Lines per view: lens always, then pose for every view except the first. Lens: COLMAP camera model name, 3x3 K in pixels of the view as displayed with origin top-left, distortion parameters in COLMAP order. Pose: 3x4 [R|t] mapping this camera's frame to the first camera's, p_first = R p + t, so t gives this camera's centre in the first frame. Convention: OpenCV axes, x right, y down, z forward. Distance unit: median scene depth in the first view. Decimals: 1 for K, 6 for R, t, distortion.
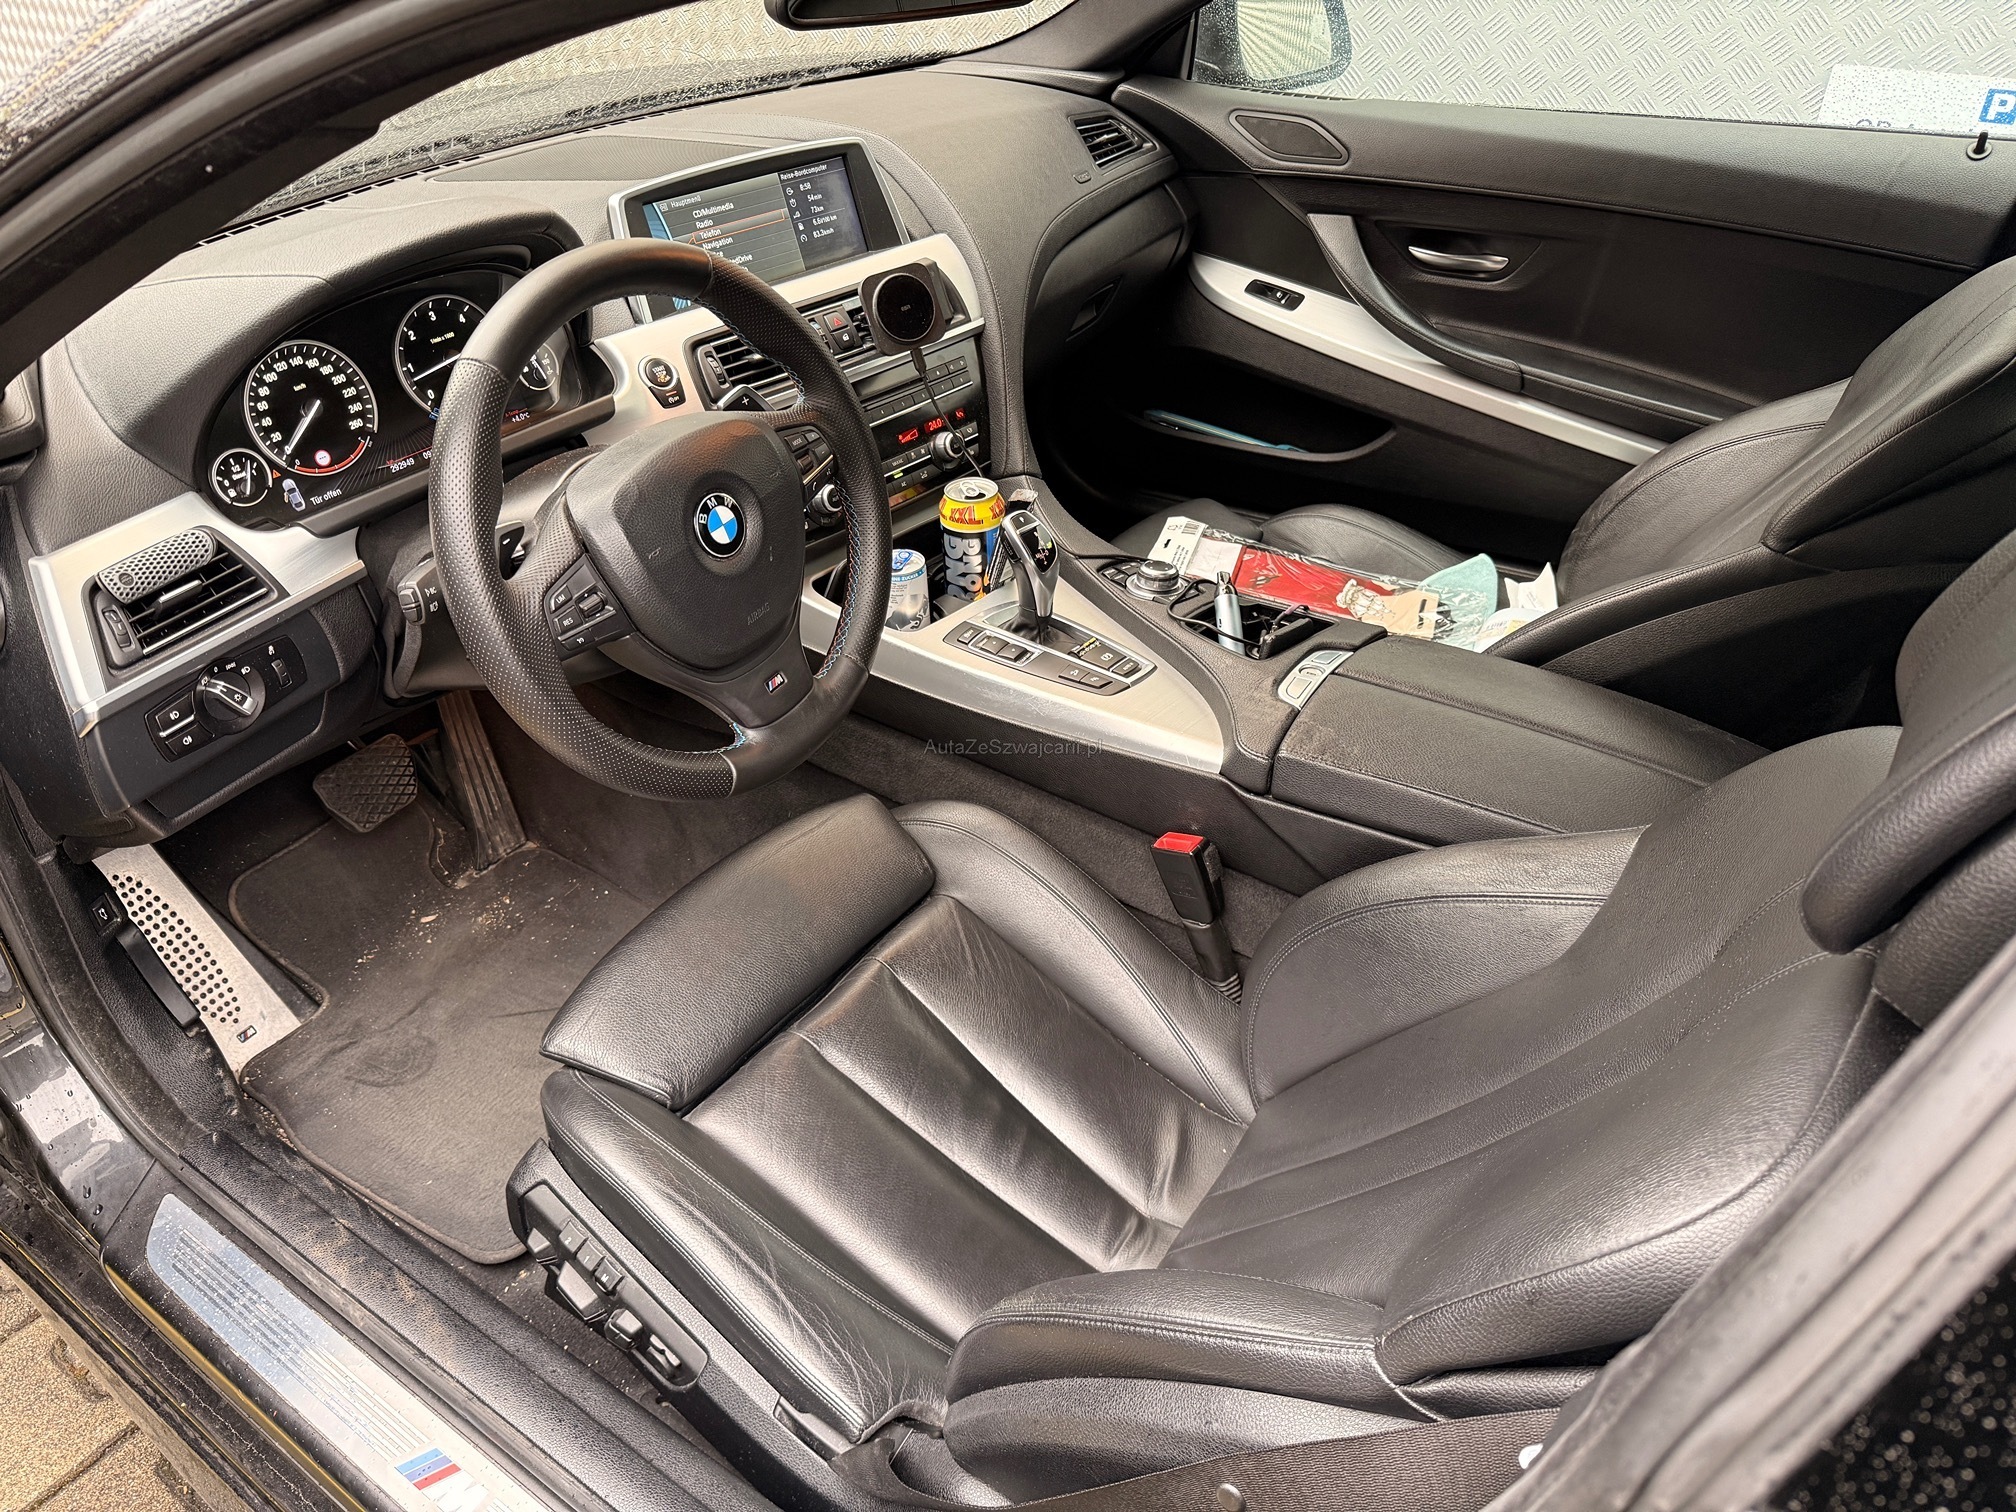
lens RADIAL K [[1412.0, 0, 1010.6], [0, 1412.0, 765.0], [0, 0, 1]] dist [0.042759, -0.053356]
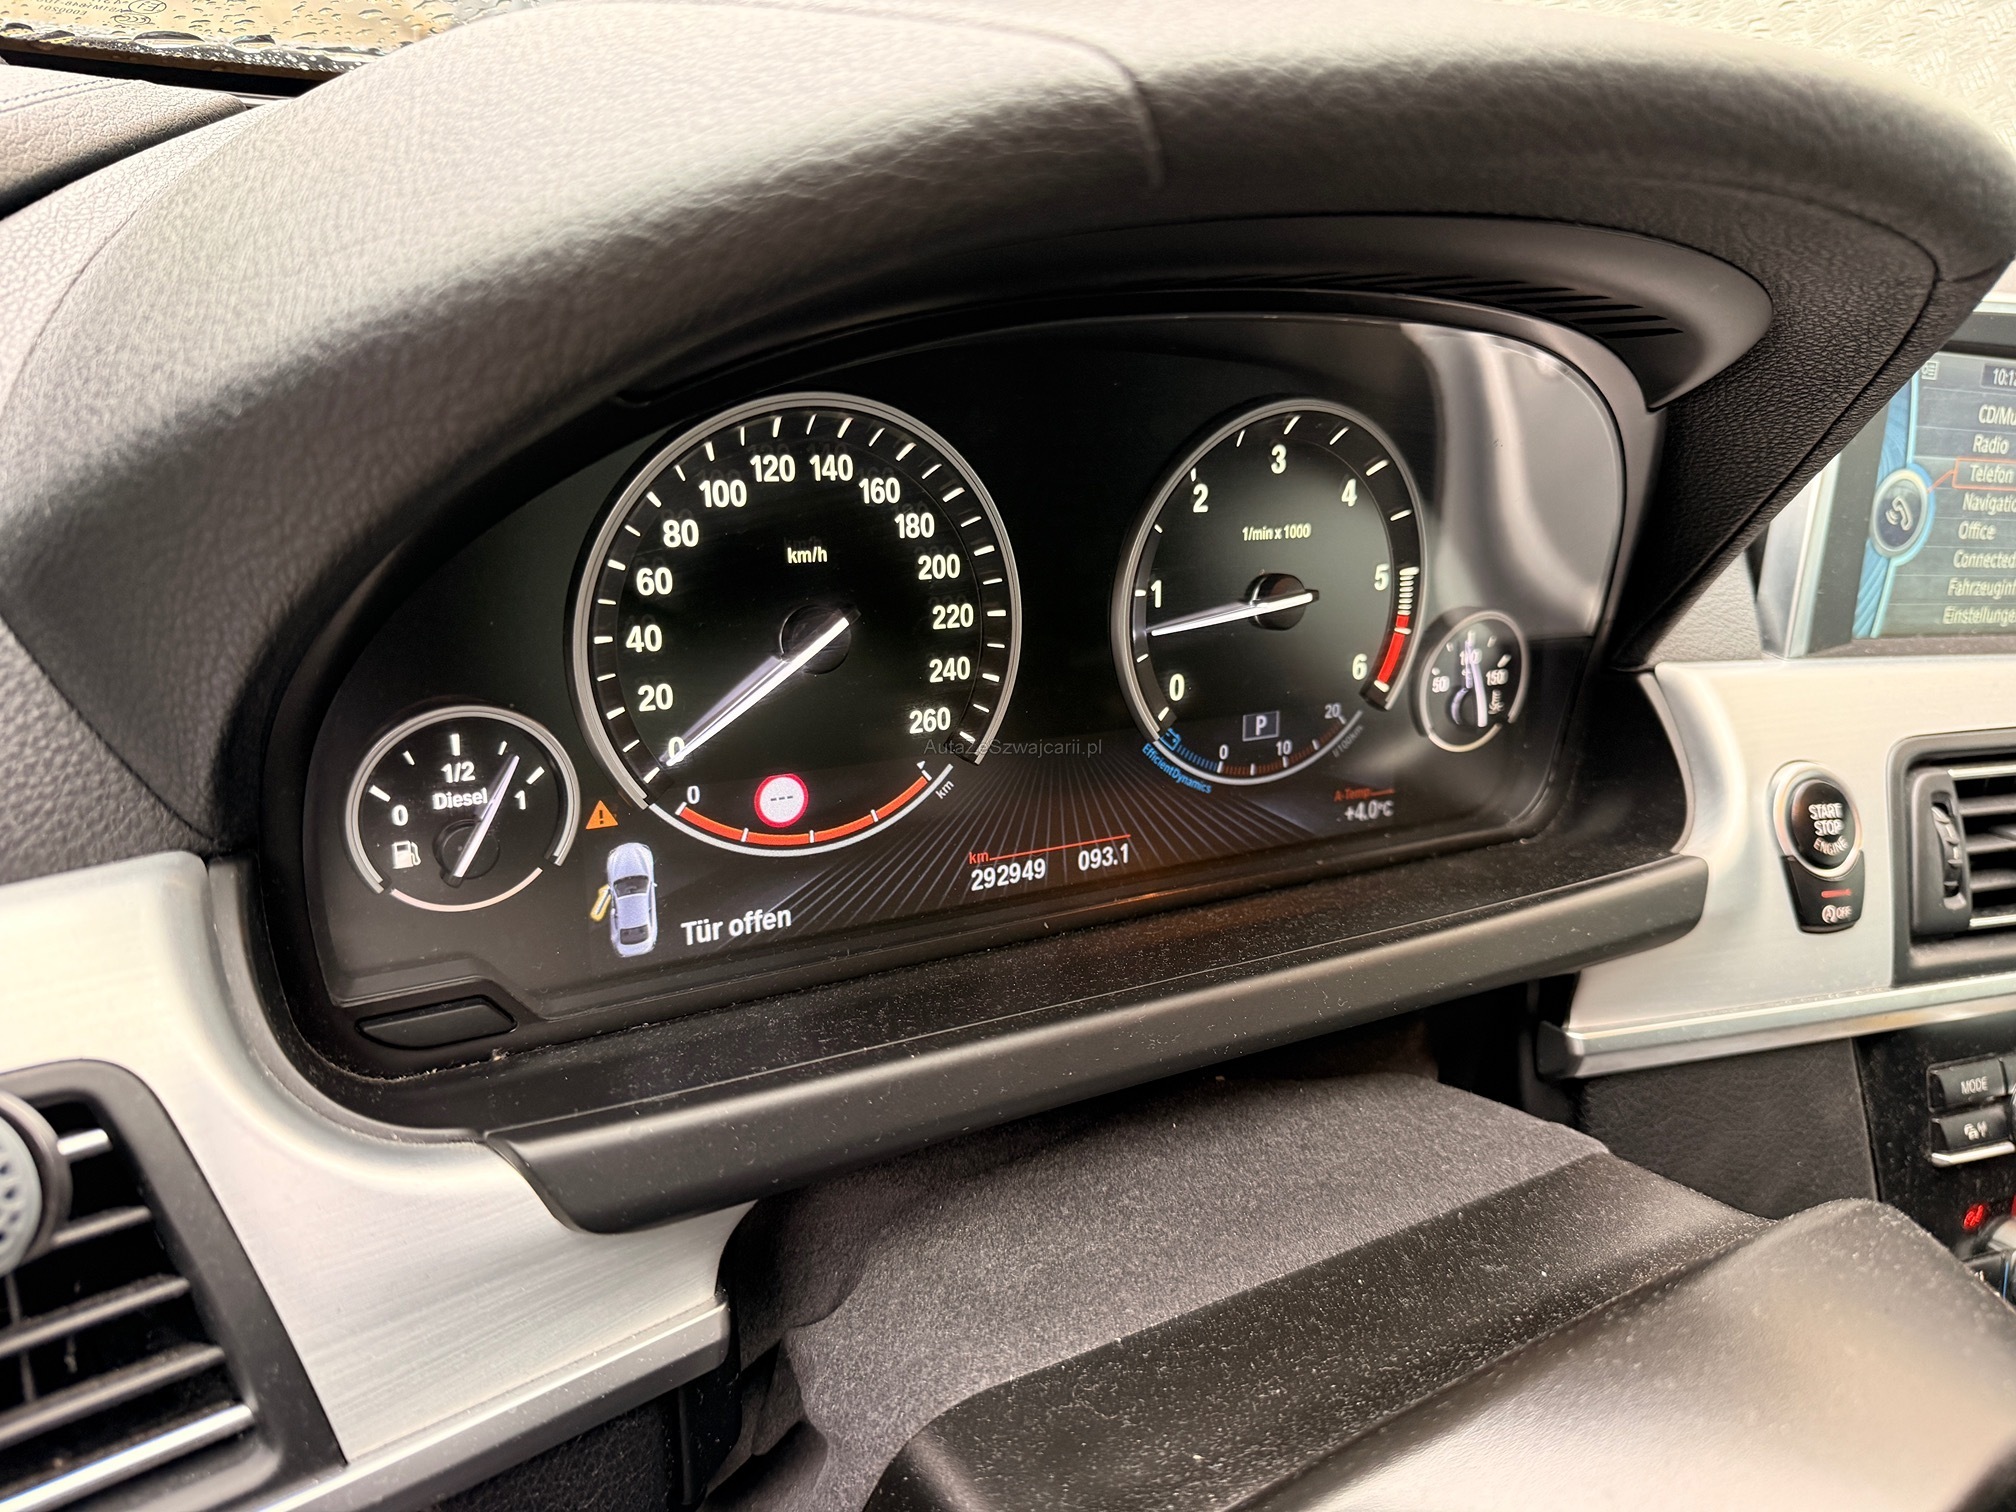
lens RADIAL K [[1412.0, 0, 1019.6], [0, 1412.0, 775.4], [0, 0, 1]] dist [0.042759, -0.053356]
pose [[0.890015, 0.340694, -0.302985, -0.317403], [-0.384518, 0.917976, -0.097292, -0.187534], [0.244986, 0.203094, 0.948016, 0.660337]]
